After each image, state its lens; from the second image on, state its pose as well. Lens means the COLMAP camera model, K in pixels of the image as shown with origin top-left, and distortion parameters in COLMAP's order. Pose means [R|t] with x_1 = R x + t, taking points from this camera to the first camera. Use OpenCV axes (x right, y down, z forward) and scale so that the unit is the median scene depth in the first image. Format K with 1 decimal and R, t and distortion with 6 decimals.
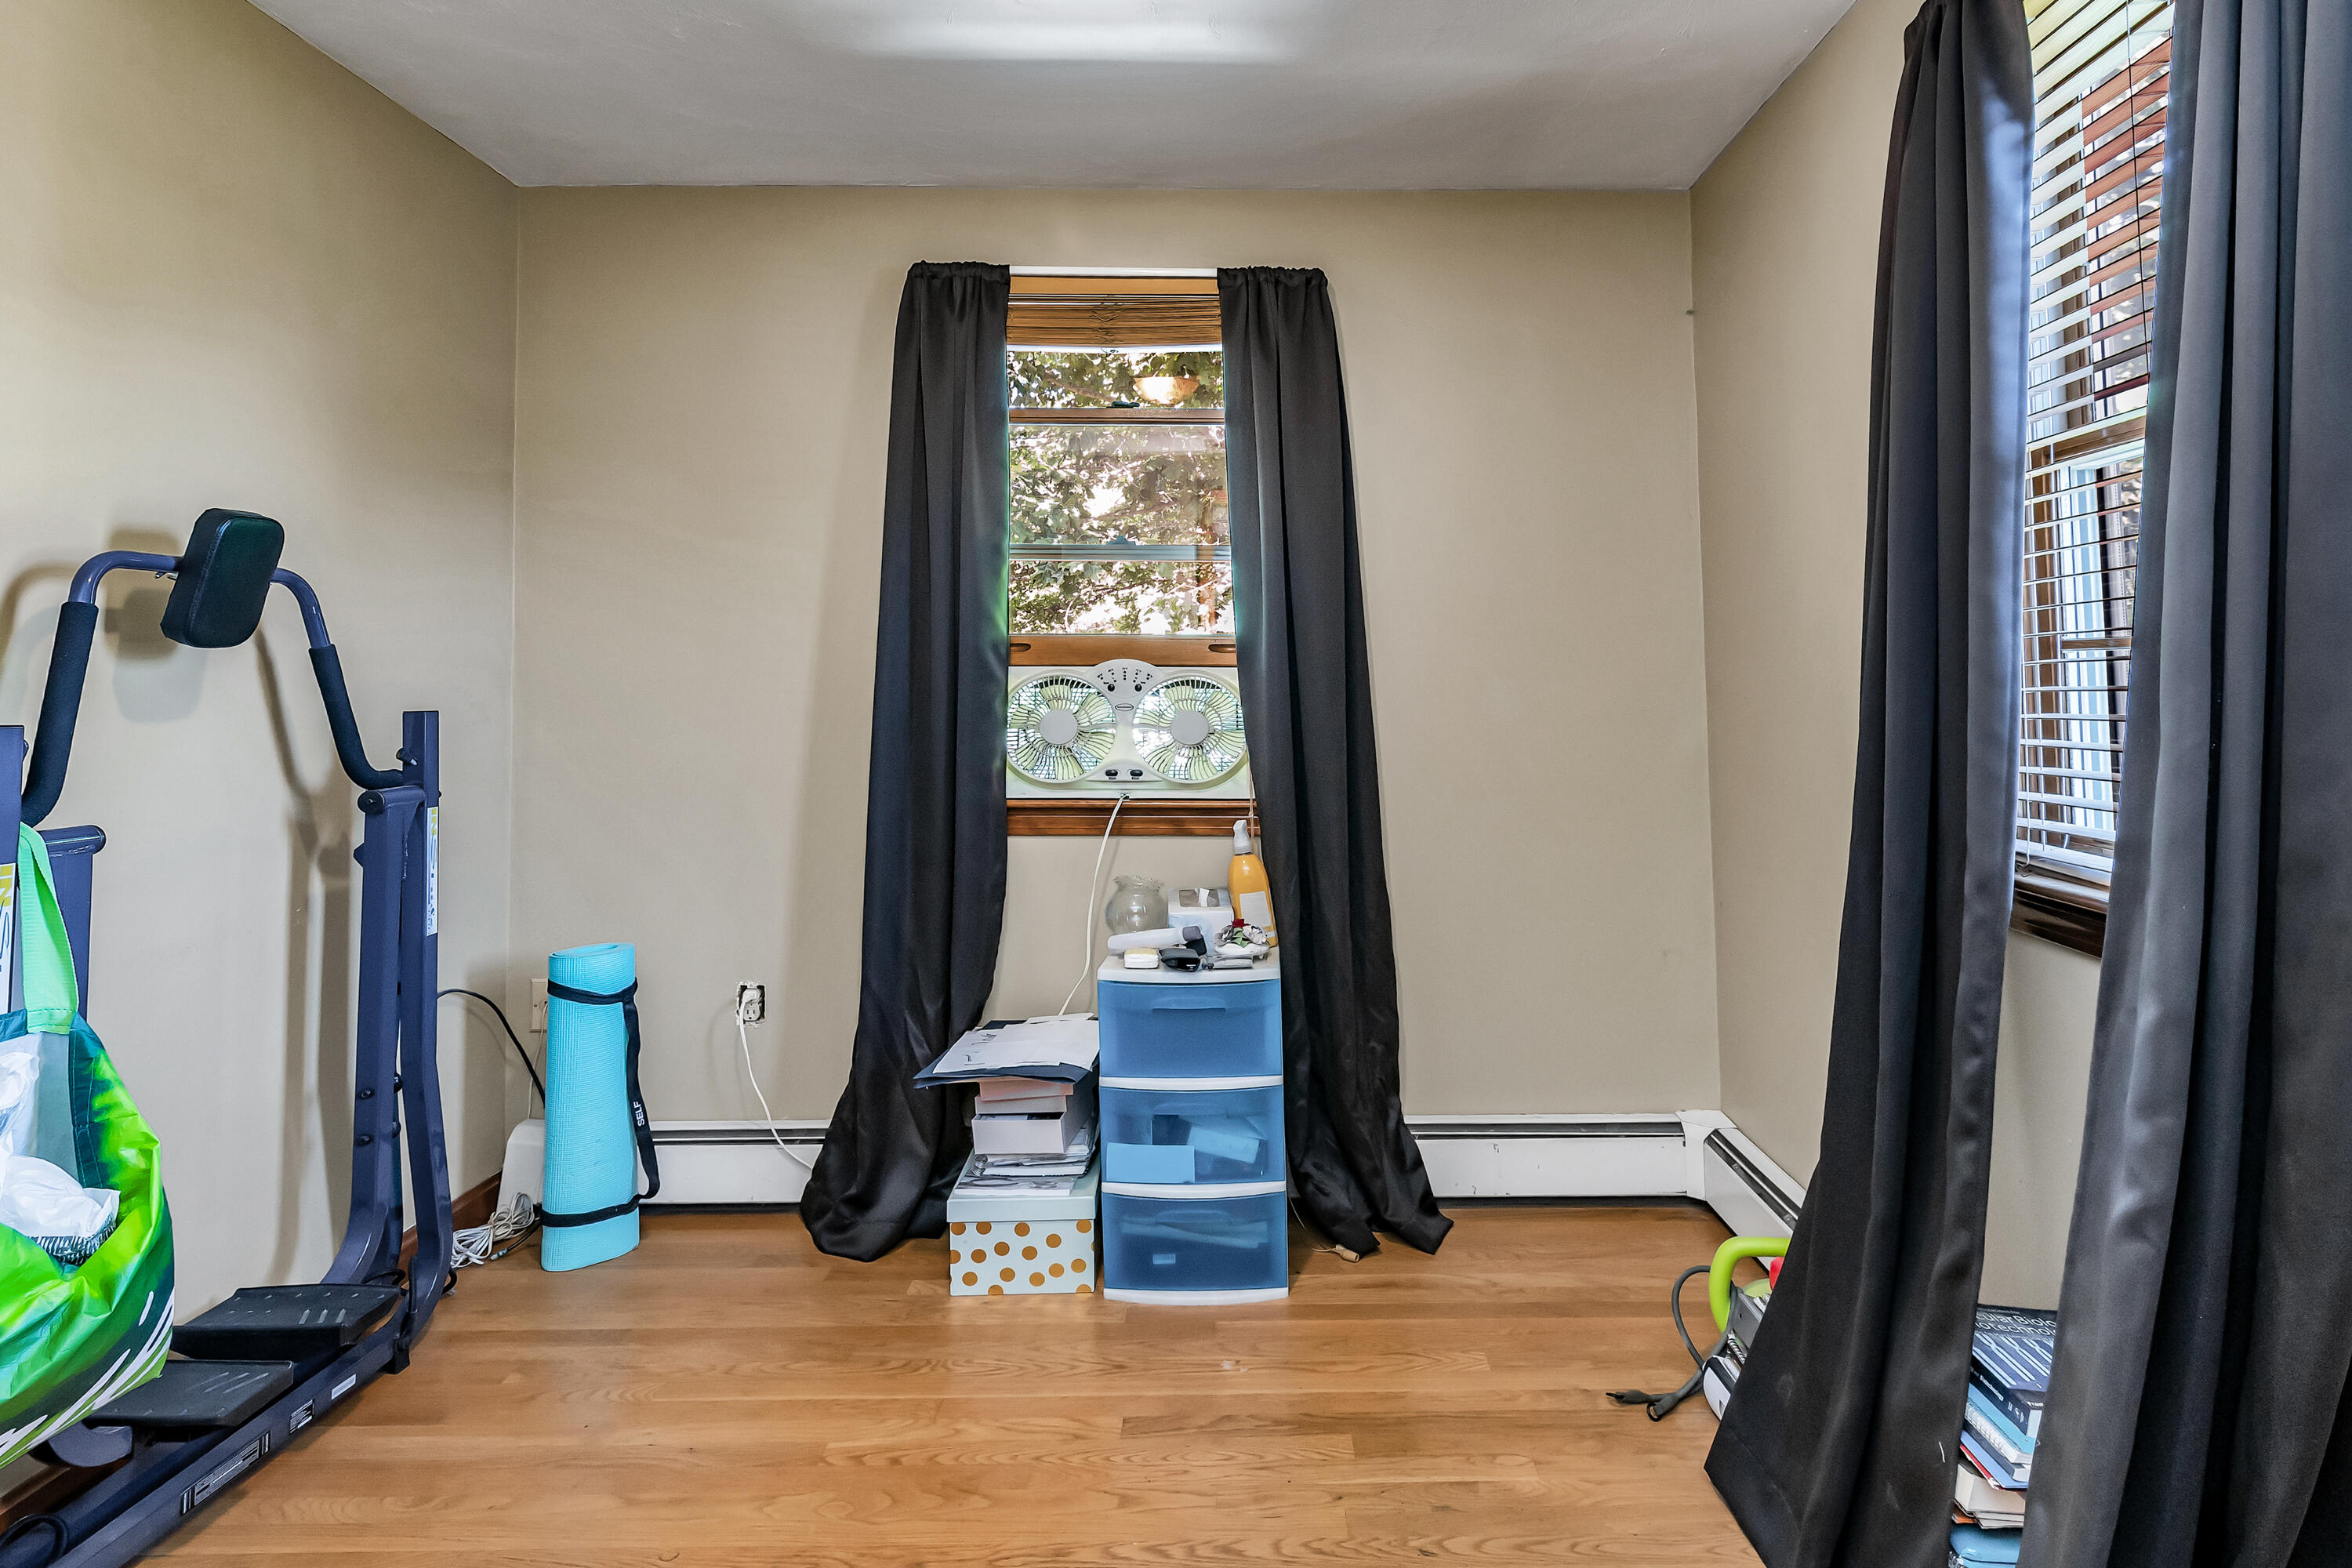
lens RADIAL K [[1236.8, 0, 1178.0], [0, 1236.8, 653.2], [0, 0, 1]] dist [0.000570, 0.000234]
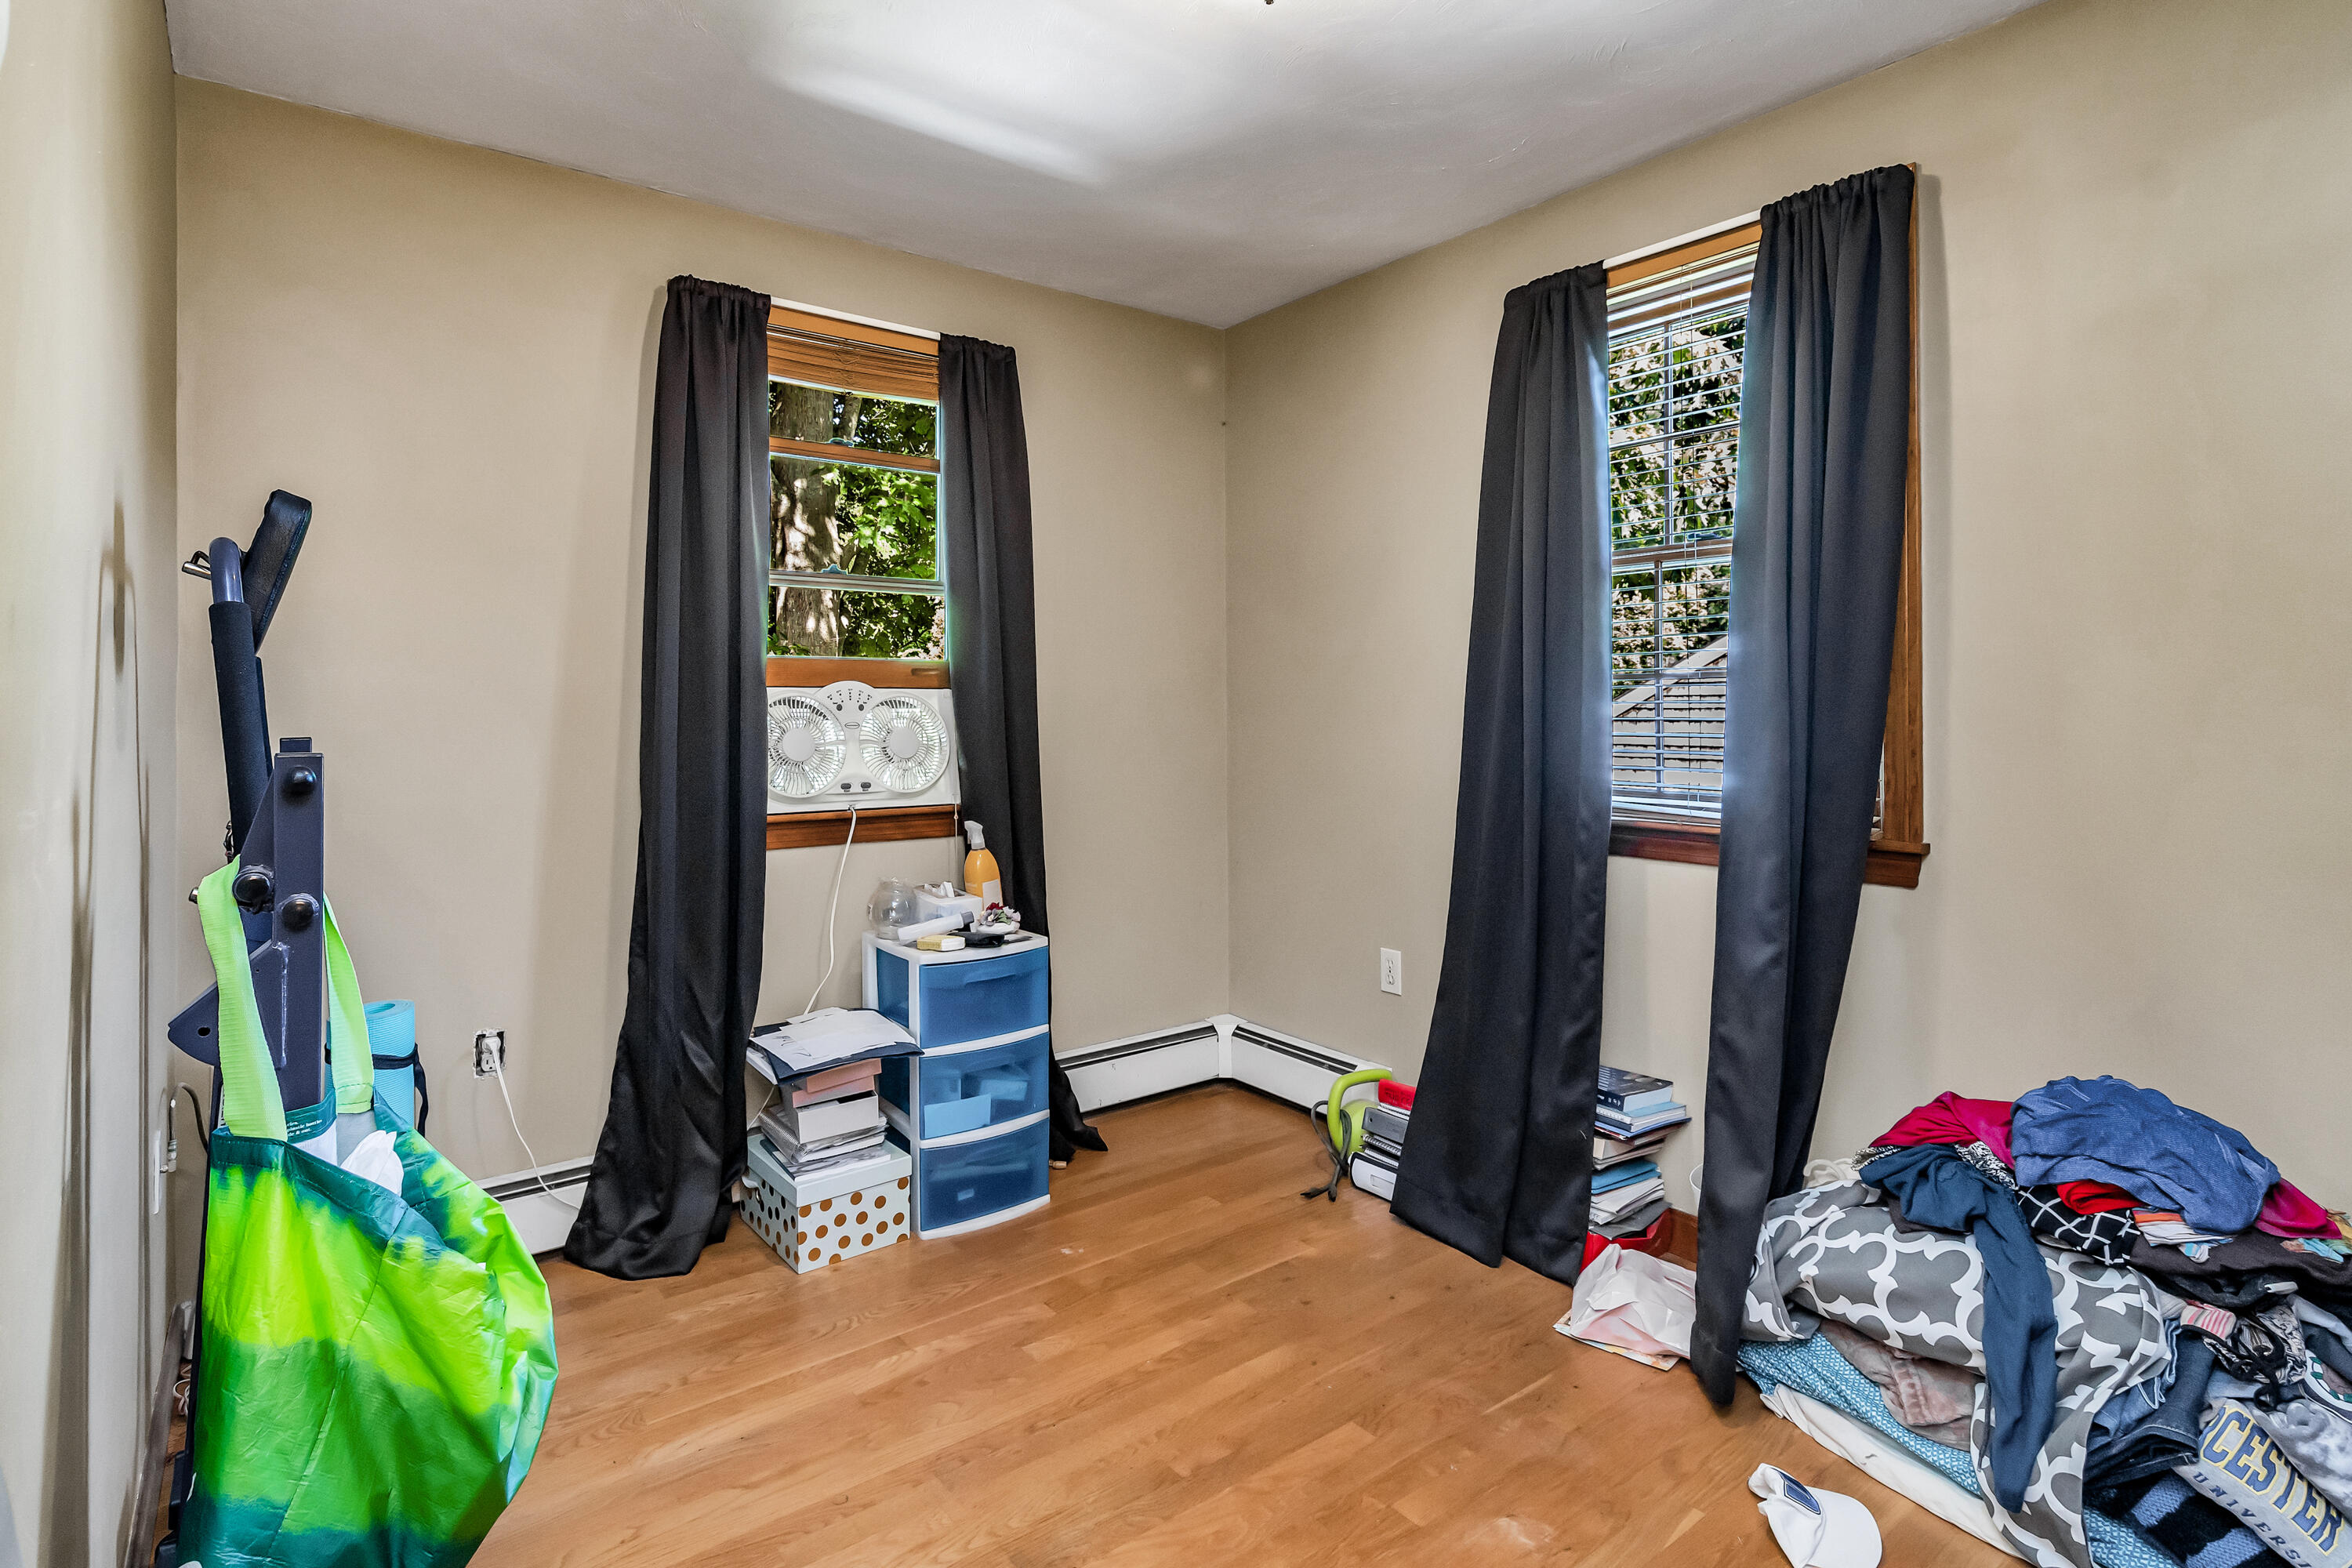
lens RADIAL K [[1171.2, 0, 1165.5], [0, 1171.2, 724.5], [0, 0, 1]] dist [-0.000964, 0.000385]
pose [[0.806425, -0.013393, 0.591184, -0.495025], [-0.012461, 0.999137, 0.039633, -0.001321], [-0.591204, -0.039328, 0.805562, 0.011691]]
